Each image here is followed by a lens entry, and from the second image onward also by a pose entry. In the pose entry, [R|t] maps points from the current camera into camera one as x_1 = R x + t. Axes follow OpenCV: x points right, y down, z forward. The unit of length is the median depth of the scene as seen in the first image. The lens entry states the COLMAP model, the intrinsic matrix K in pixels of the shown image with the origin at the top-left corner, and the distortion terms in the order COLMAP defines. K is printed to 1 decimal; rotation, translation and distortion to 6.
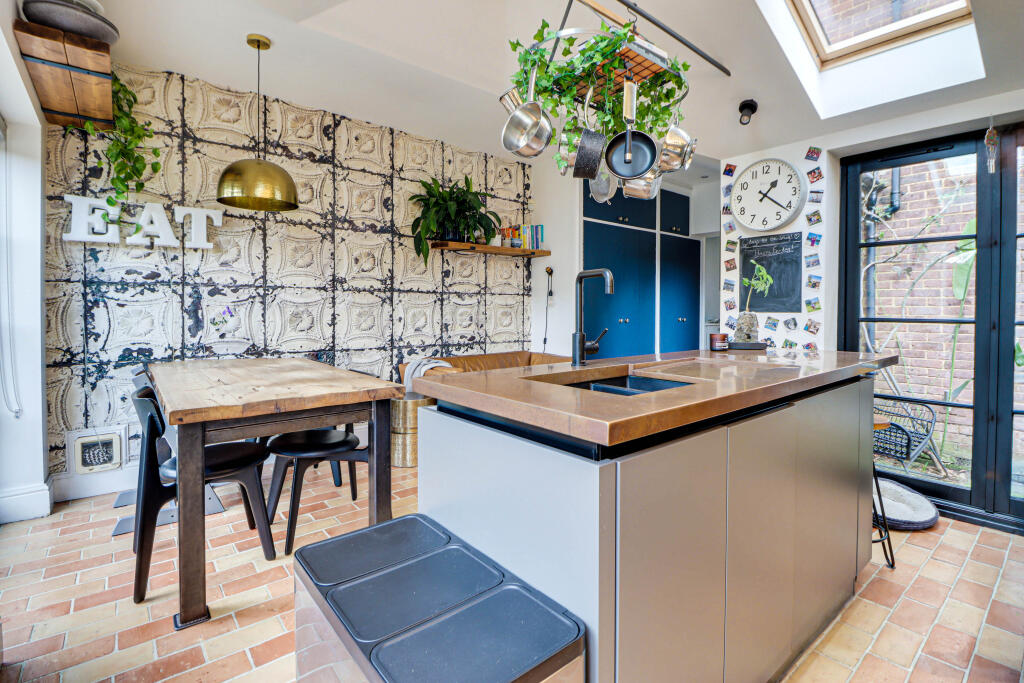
lens RADIAL K [[477.2, 0, 513.4], [0, 477.2, 318.9], [0, 0, 1]] dist [0.000197, -0.000200]
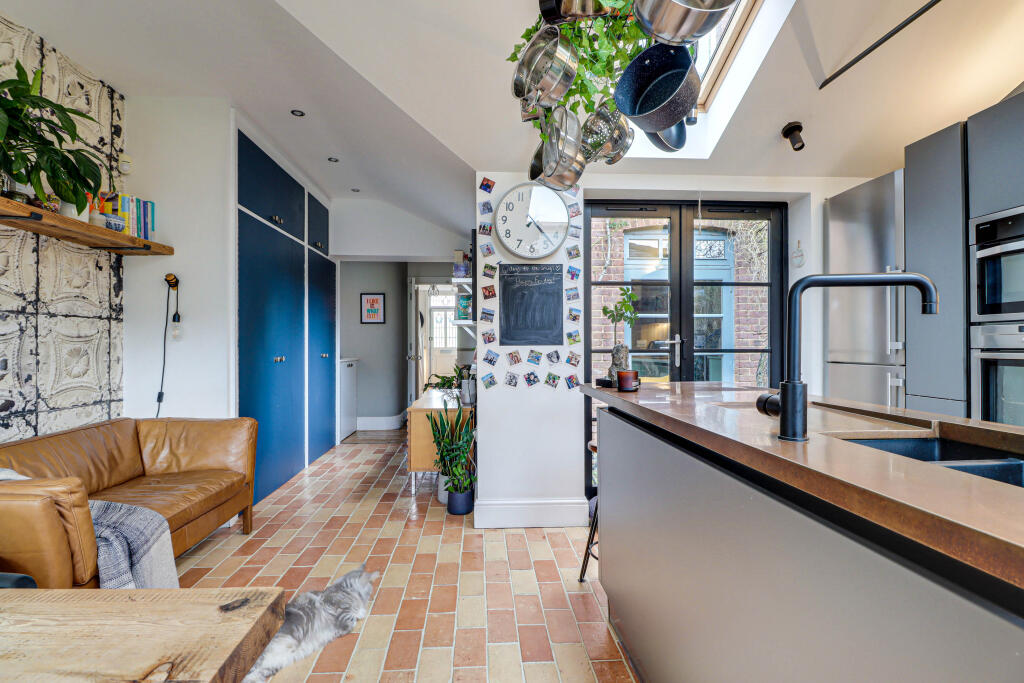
lens RADIAL K [[492.9, 0, 512.0], [0, 492.9, 341.5], [0, 0, 1]] dist [-0.020429, -0.000978]
pose [[0.579403, -0.001221, 0.815040, -0.183344], [0.021786, 0.999665, -0.013990, -0.005648], [-0.814750, 0.025863, 0.579236, 0.304321]]
